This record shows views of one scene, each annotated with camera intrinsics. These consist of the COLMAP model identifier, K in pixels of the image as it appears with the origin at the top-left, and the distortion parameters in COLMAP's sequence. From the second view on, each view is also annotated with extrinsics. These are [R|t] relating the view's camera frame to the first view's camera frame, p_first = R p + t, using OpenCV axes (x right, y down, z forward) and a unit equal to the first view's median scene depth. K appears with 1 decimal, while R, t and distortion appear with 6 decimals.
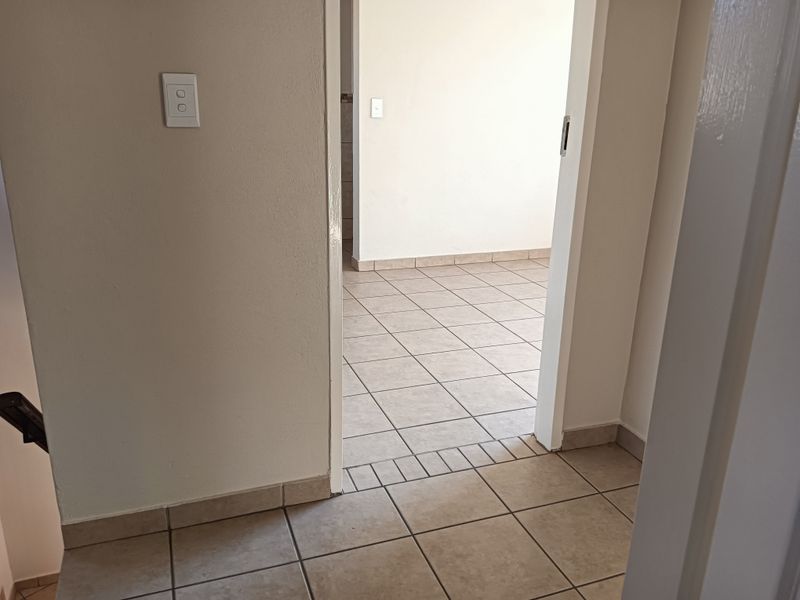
lens RADIAL K [[636.3, 0, 408.5], [0, 636.3, 301.4], [0, 0, 1]] dist [0.095251, -0.165904]
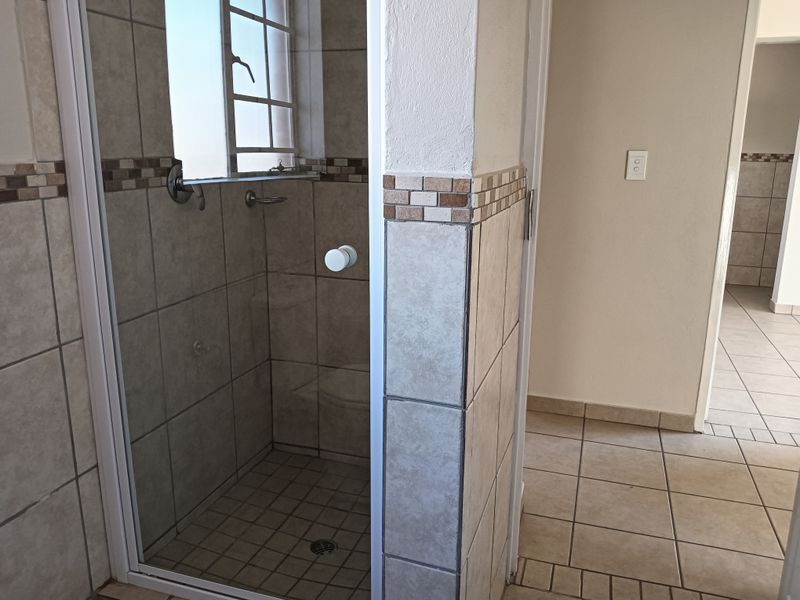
lens RADIAL K [[636.3, 0, 408.5], [0, 636.3, 301.4], [0, 0, 1]] dist [0.095251, -0.165904]
pose [[0.786387, 0.132280, -0.603405, 0.218953], [-0.182520, 0.982947, -0.022384, 0.170631], [0.590154, 0.127736, 0.797121, -0.591962]]
